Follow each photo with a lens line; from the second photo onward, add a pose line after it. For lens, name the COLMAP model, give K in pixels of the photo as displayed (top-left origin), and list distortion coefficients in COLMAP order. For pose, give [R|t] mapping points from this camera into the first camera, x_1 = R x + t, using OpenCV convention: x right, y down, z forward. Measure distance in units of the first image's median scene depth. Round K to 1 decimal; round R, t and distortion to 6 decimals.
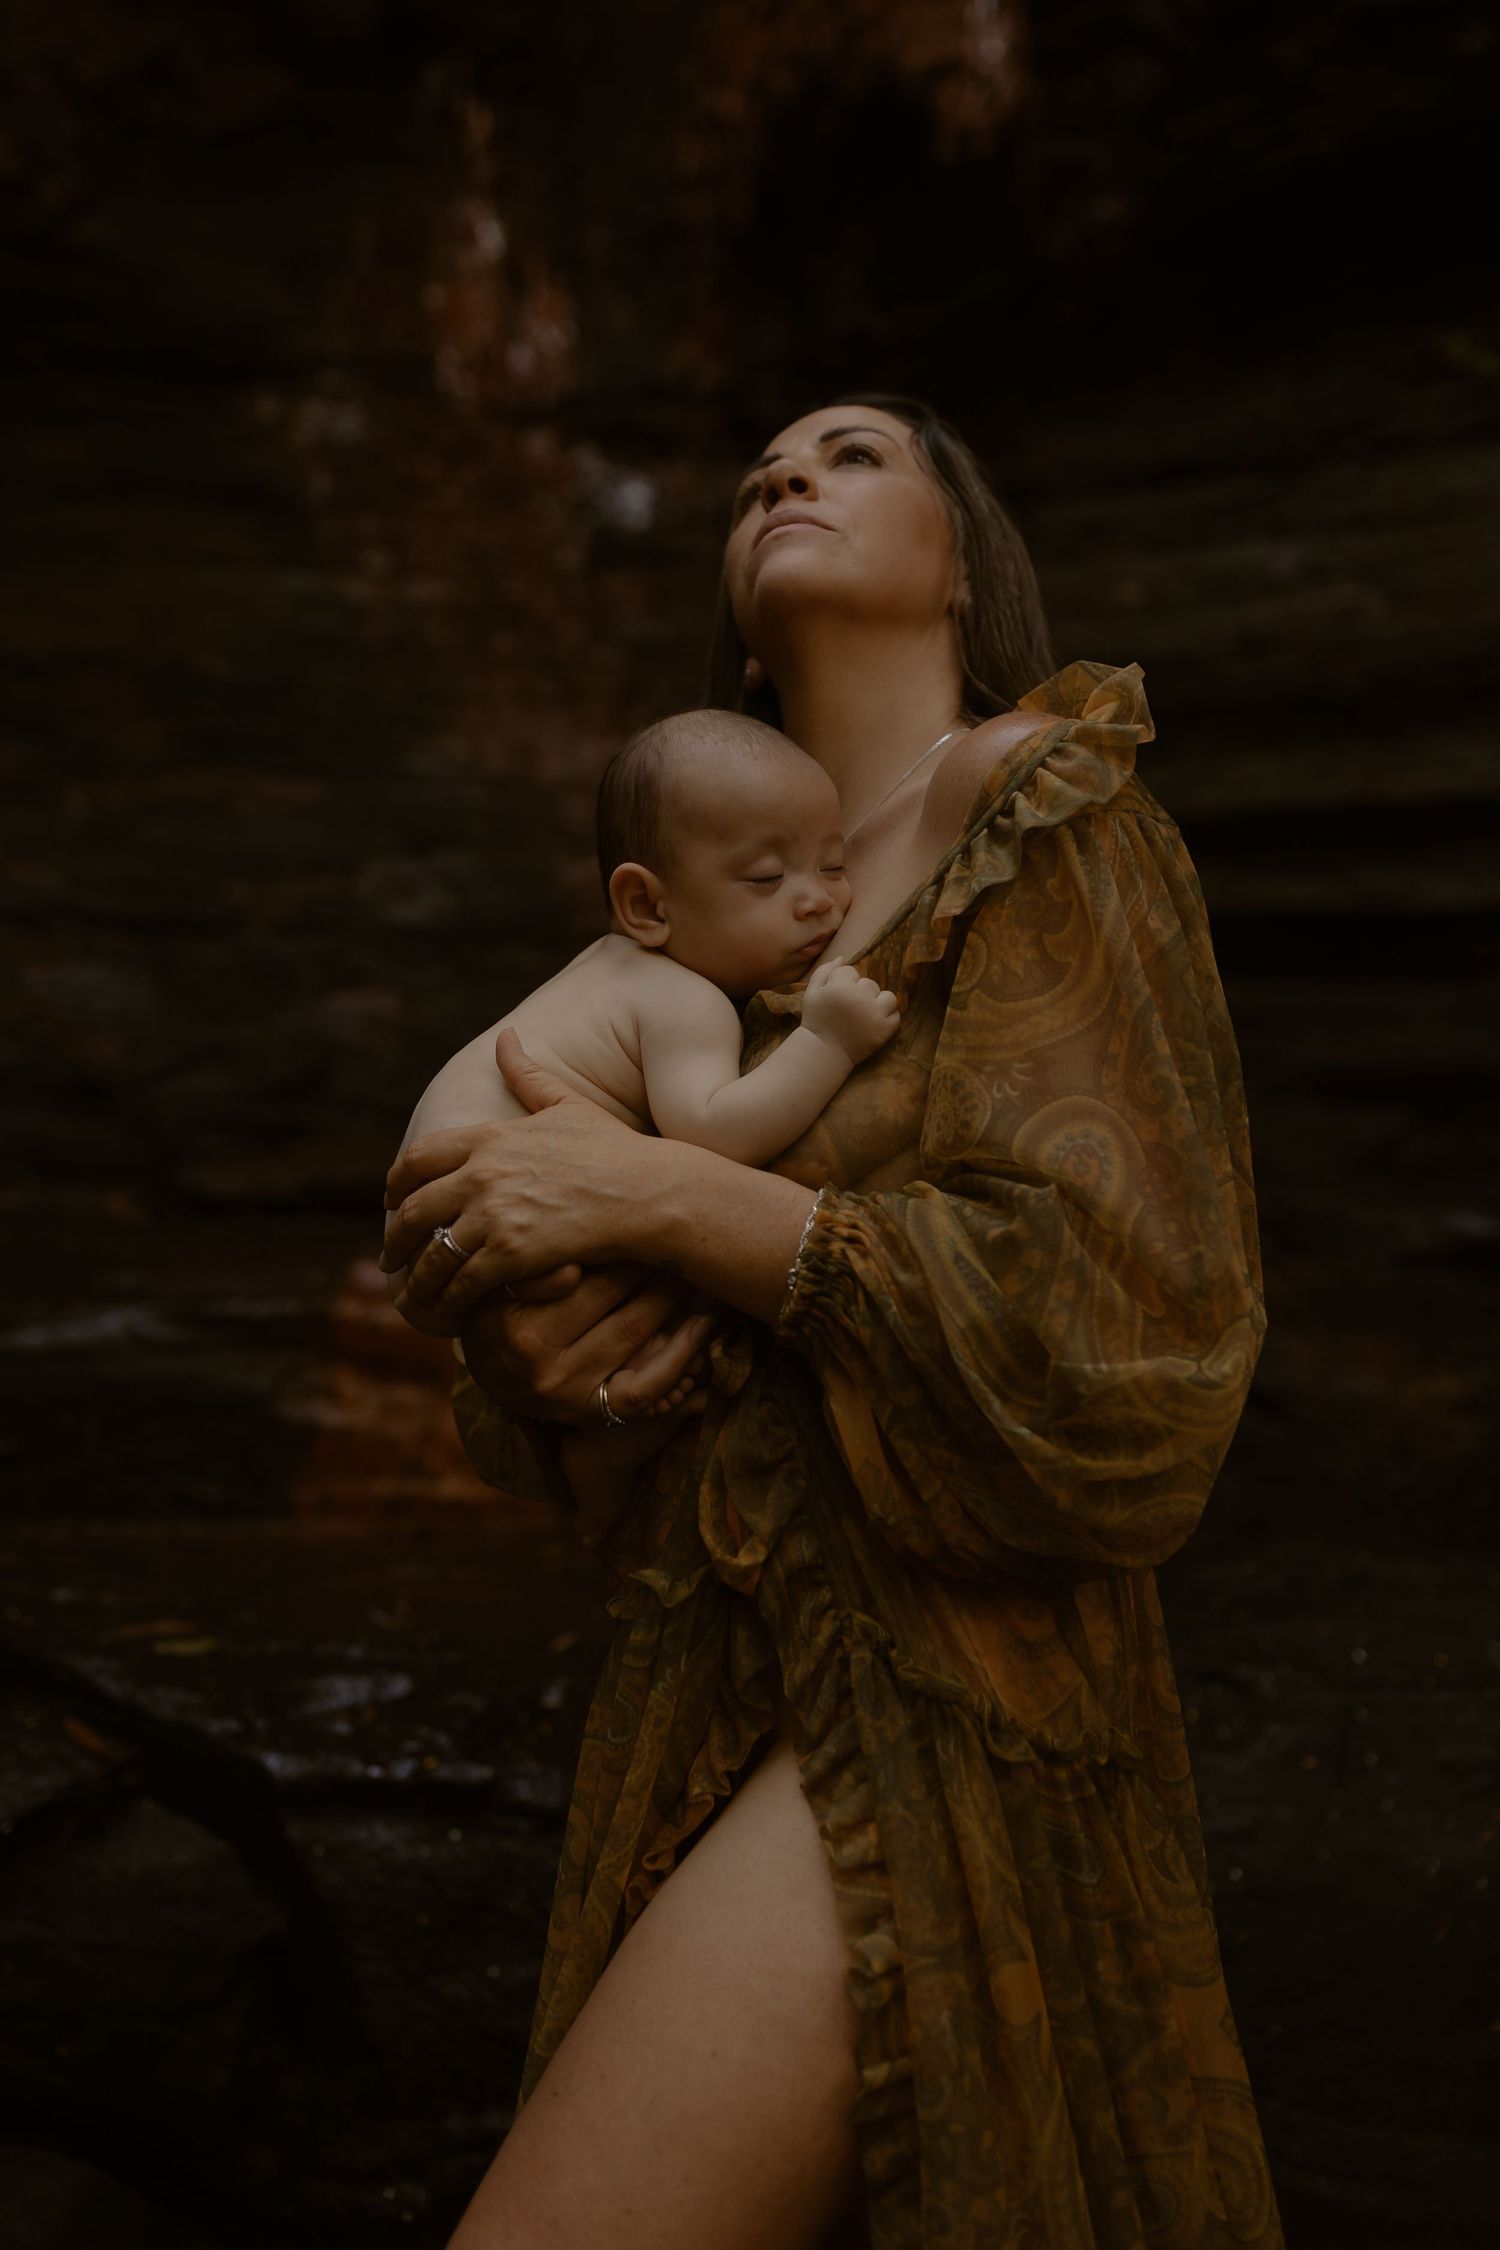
lens RADIAL K [[2213.9, 0, 746.4], [0, 2213.9, 1139.6], [0, 0, 1]] dist [0.011904, -0.016648]
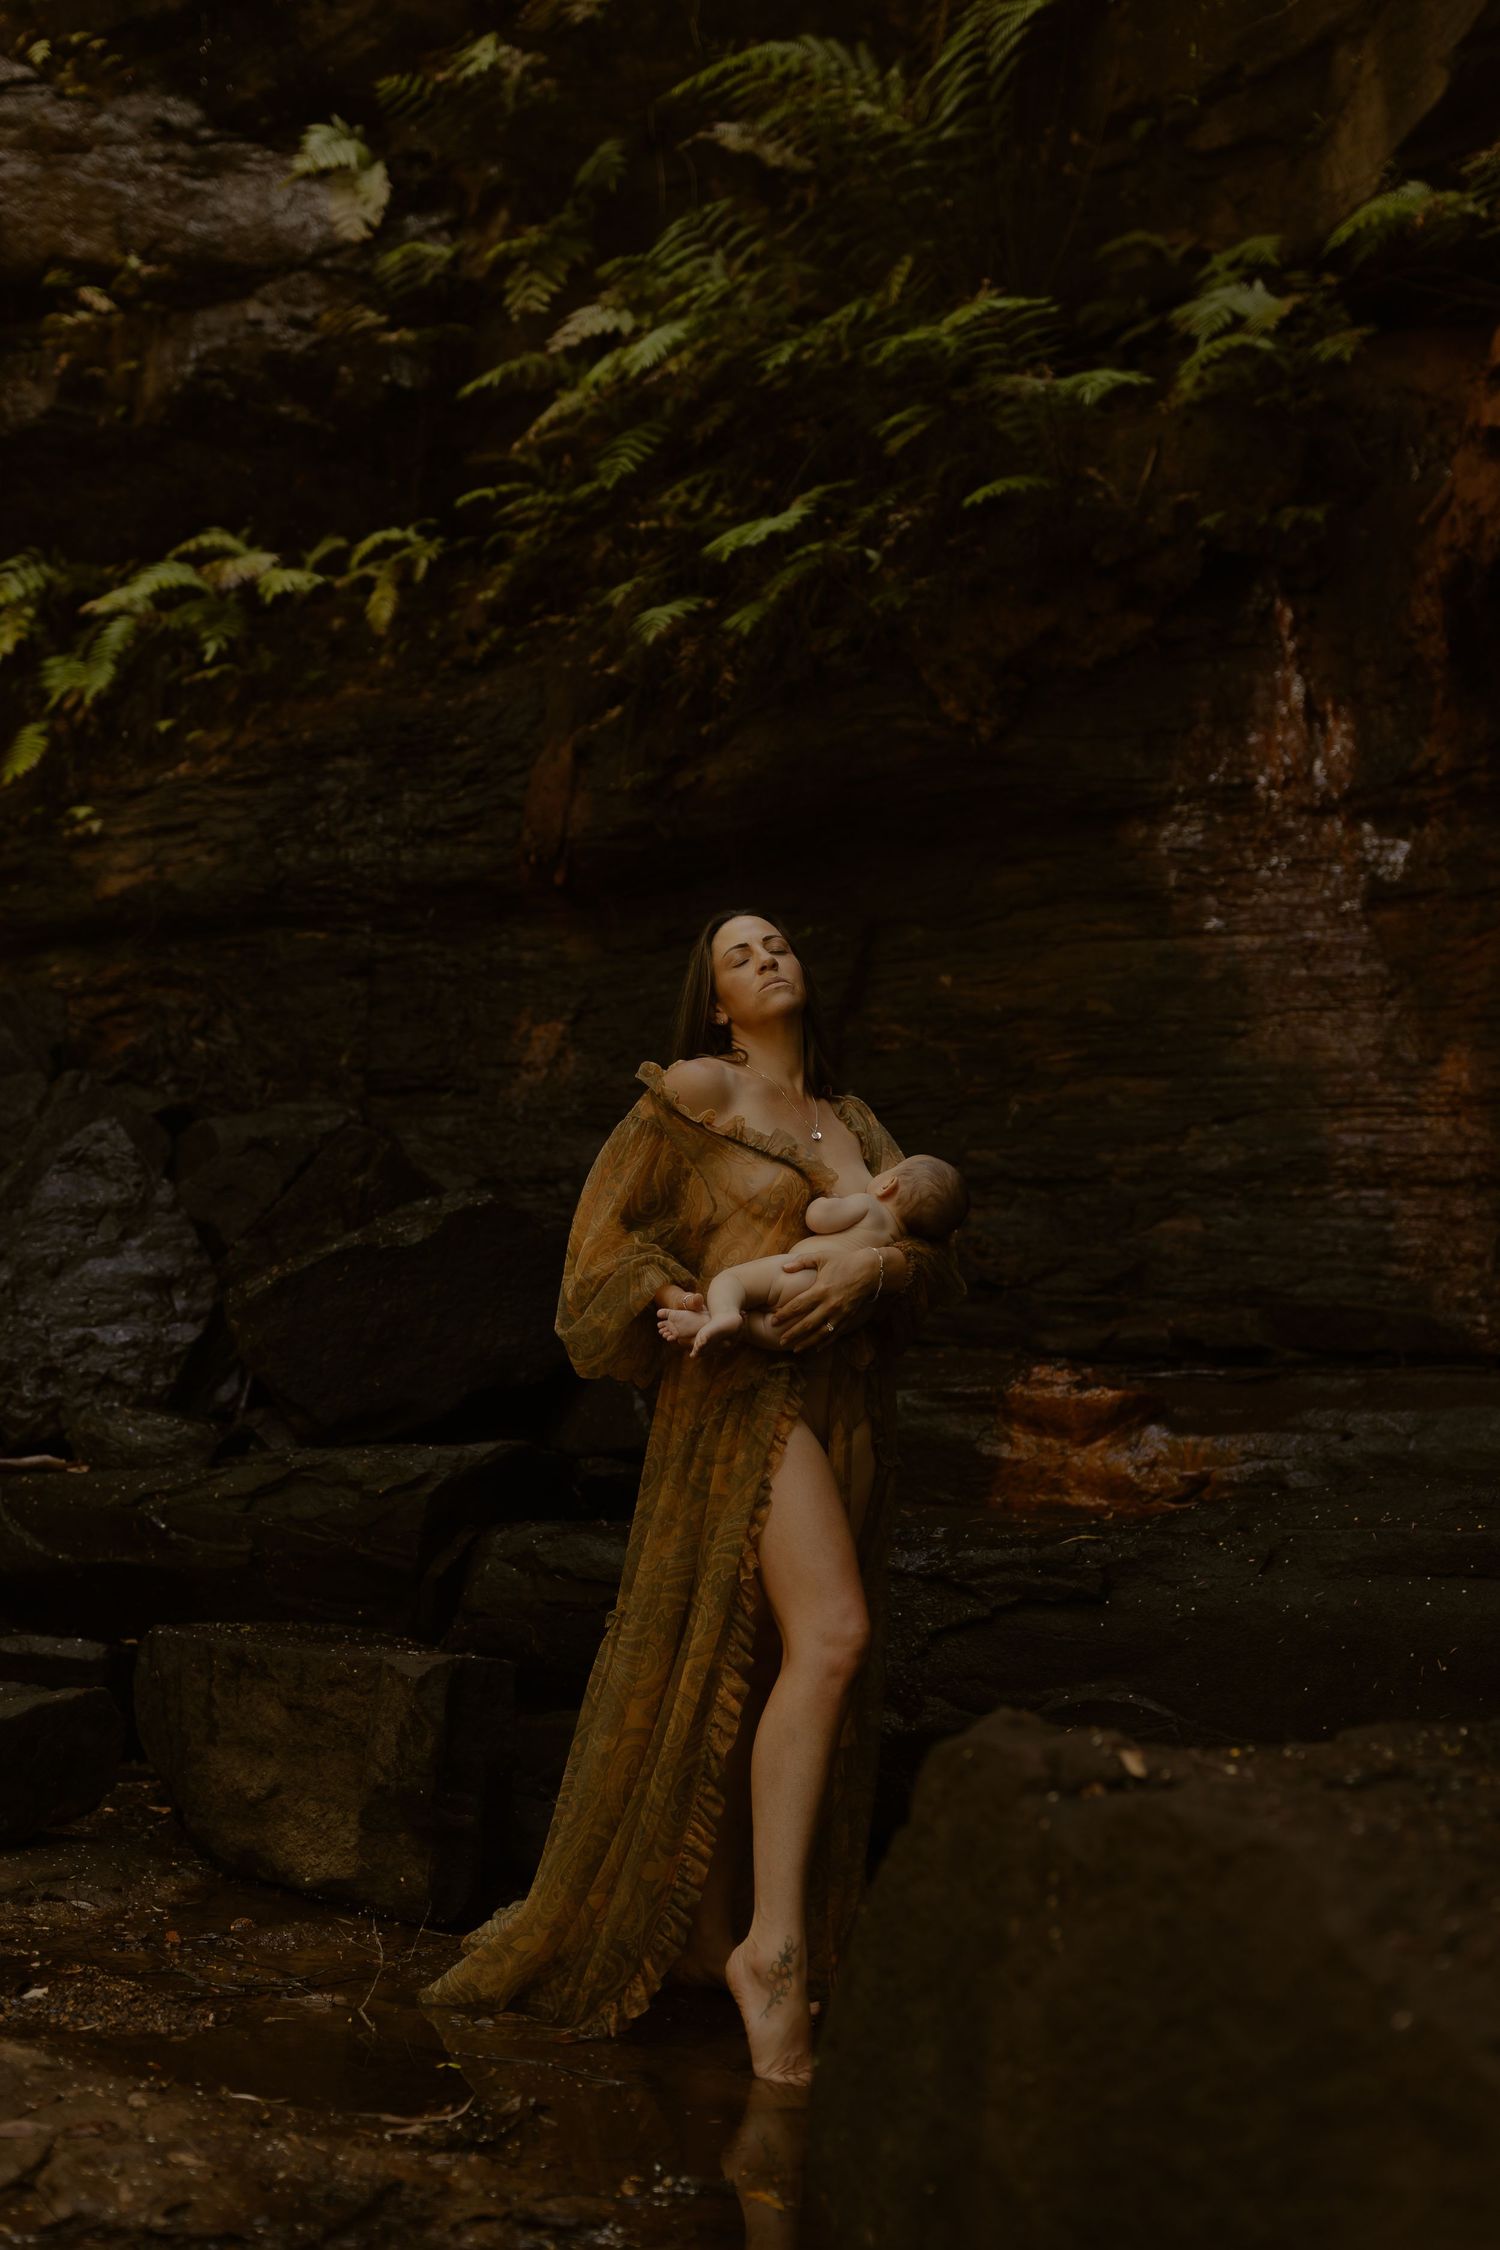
lens RADIAL K [[2213.9, 0, 746.4], [0, 2213.9, 1139.6], [0, 0, 1]] dist [0.011904, -0.016648]
pose [[0.814046, -0.061784, -0.577505, 0.417094], [-0.017880, 0.991189, -0.131245, 0.074025], [0.580526, 0.117165, 0.805768, -0.328497]]
